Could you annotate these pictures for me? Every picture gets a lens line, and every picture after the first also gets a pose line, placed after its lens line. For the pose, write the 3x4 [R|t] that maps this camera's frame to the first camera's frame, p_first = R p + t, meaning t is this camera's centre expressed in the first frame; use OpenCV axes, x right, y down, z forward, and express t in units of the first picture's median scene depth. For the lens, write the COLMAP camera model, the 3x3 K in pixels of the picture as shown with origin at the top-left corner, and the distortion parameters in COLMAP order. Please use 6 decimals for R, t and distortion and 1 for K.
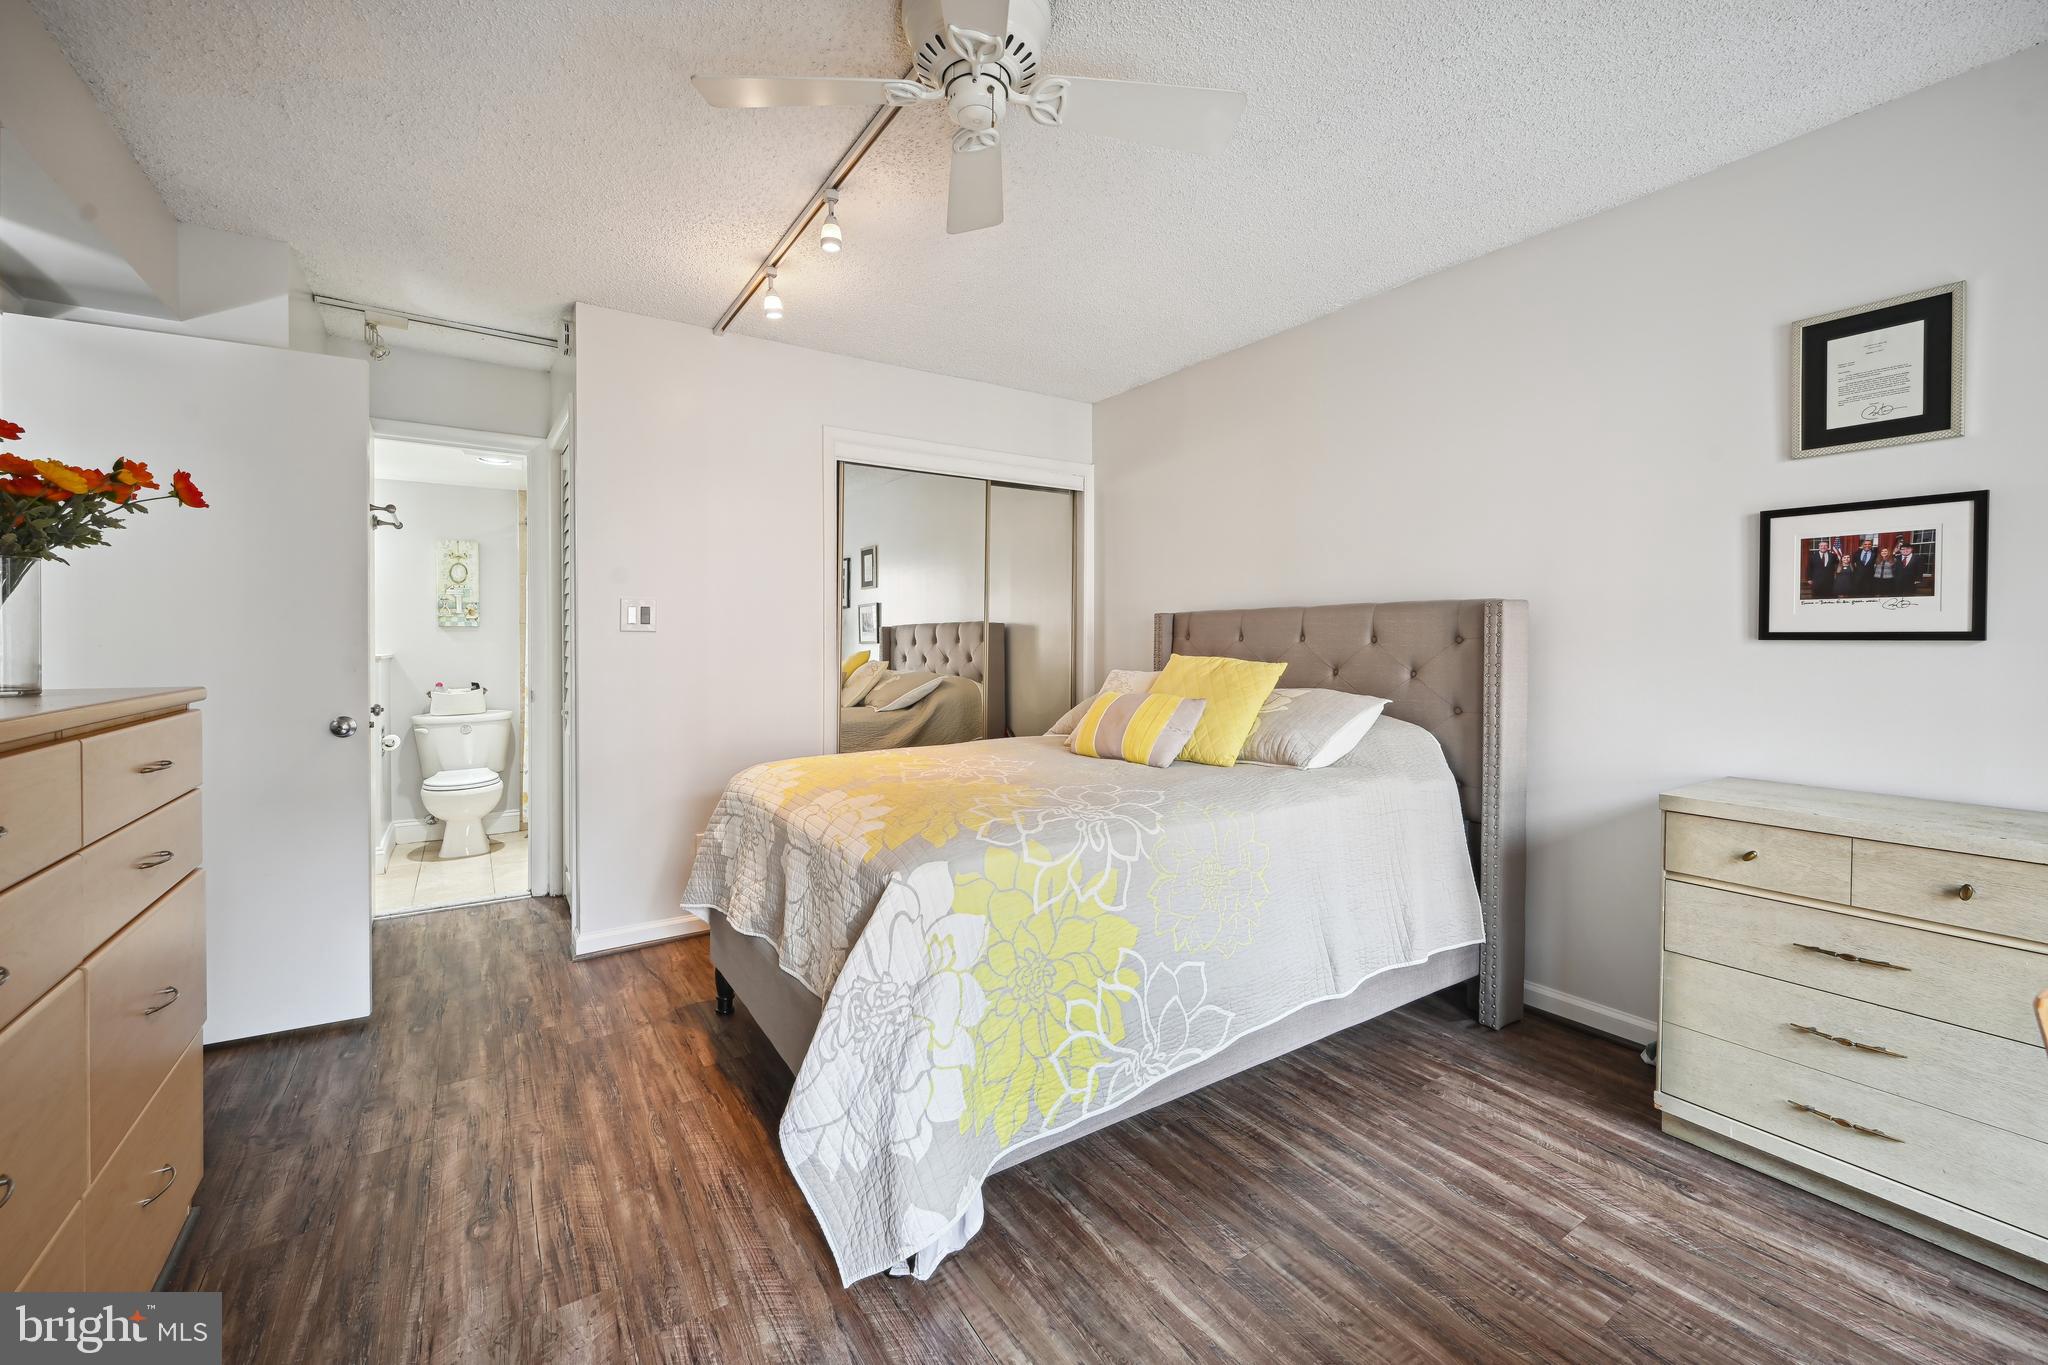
lens RADIAL K [[820.6, 0, 1023.4], [0, 820.6, 646.9], [0, 0, 1]] dist [-0.003580, 0.000841]
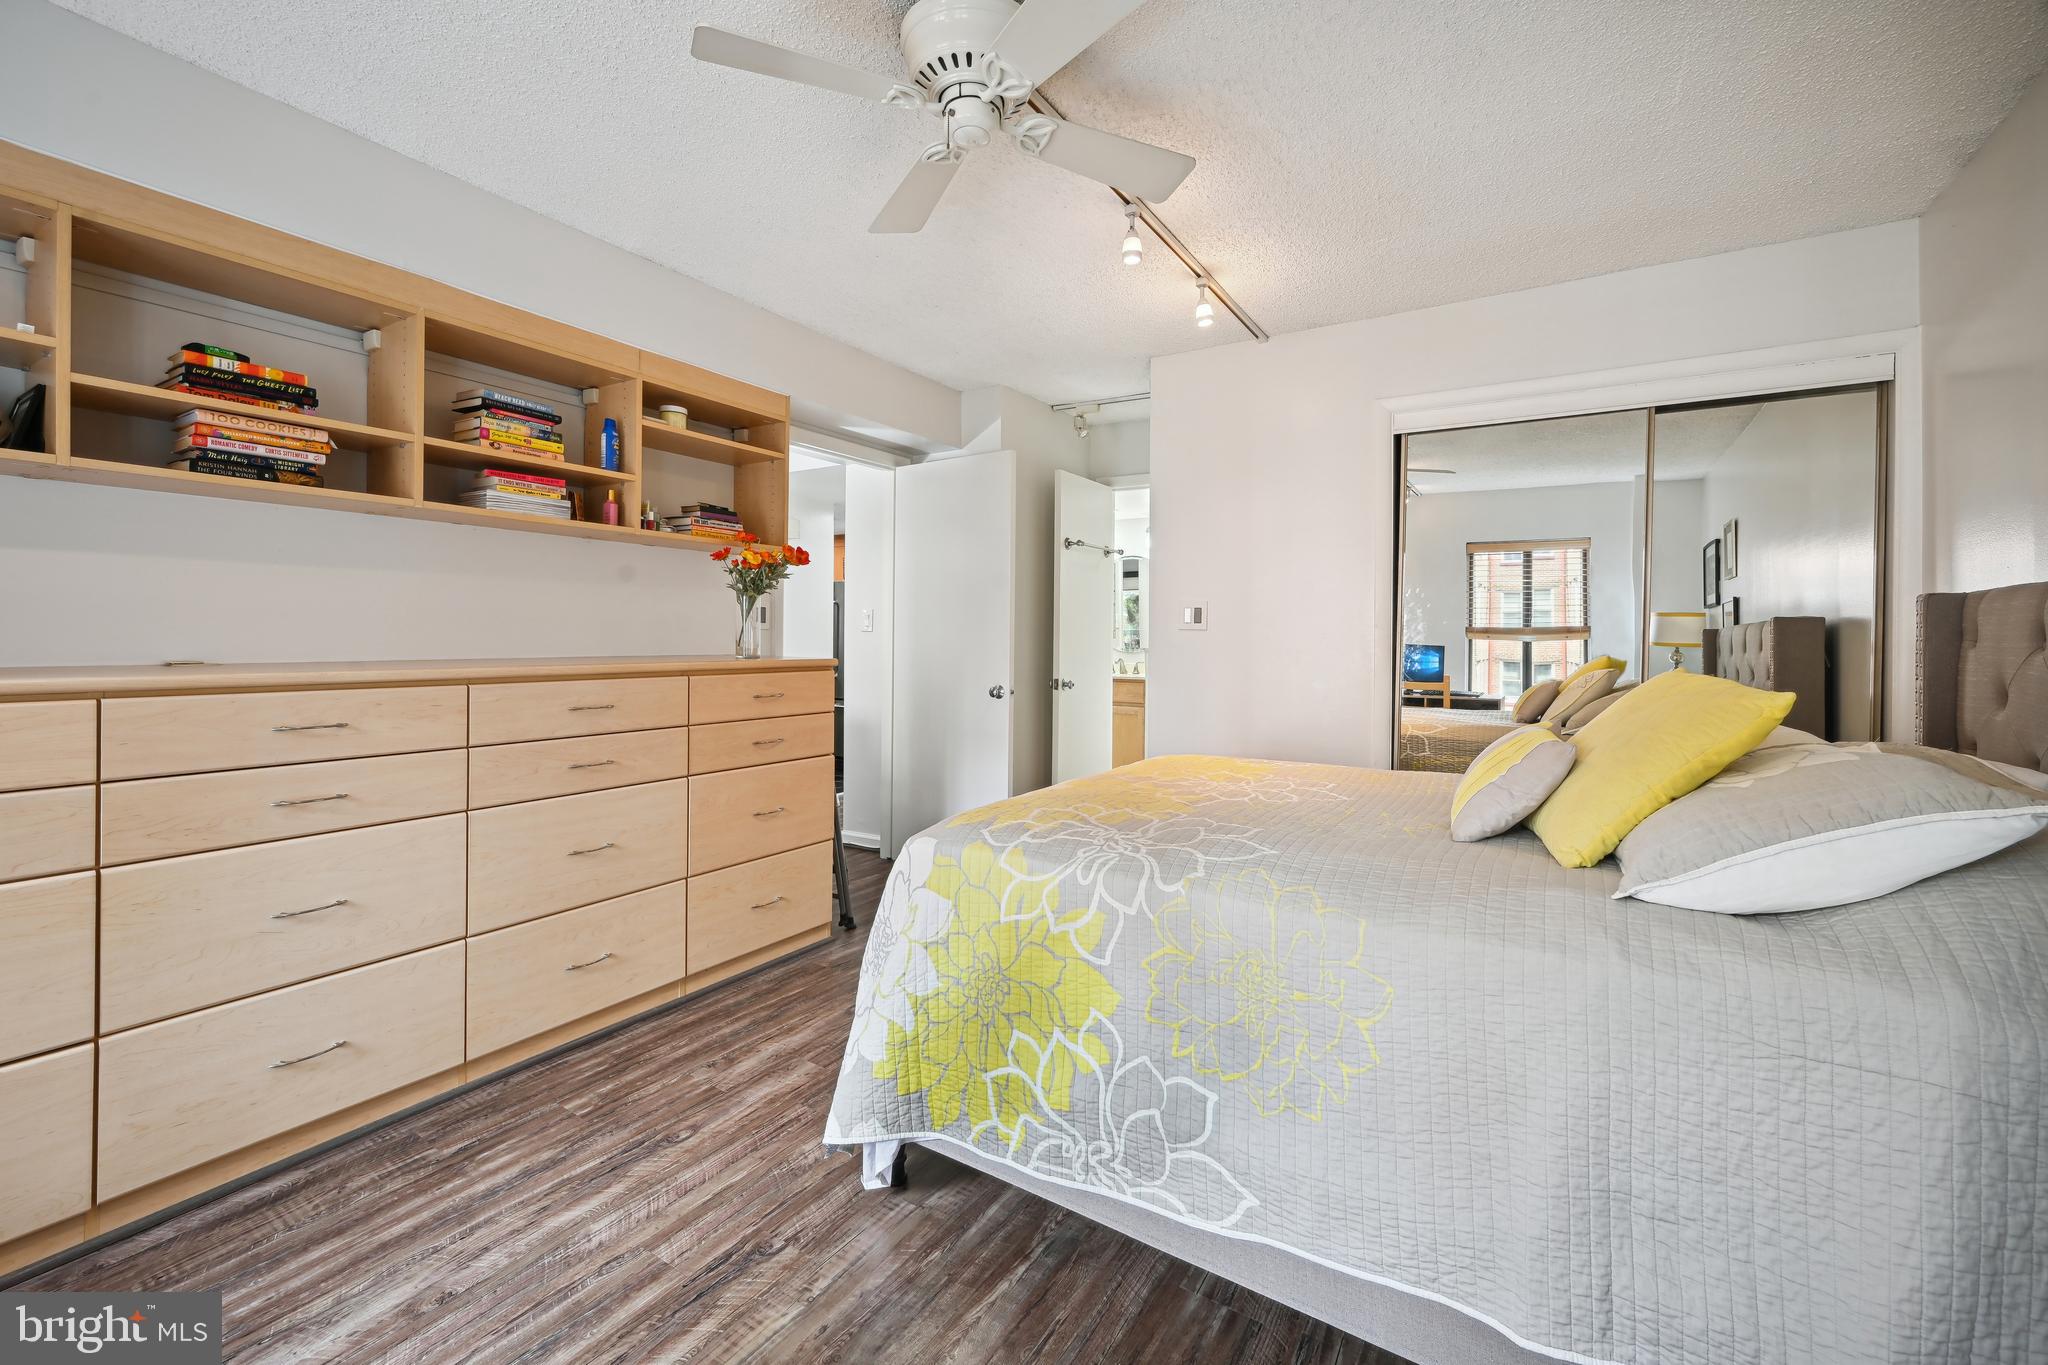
lens RADIAL K [[820.6, 0, 1025.5], [0, 820.6, 632.7], [0, 0, 1]] dist [-0.003580, 0.000841]
pose [[0.413946, 0.001451, -0.910300, 0.858263], [-0.018071, 0.999815, -0.006624, -0.006363], [0.910122, 0.019192, 0.413895, 0.596614]]
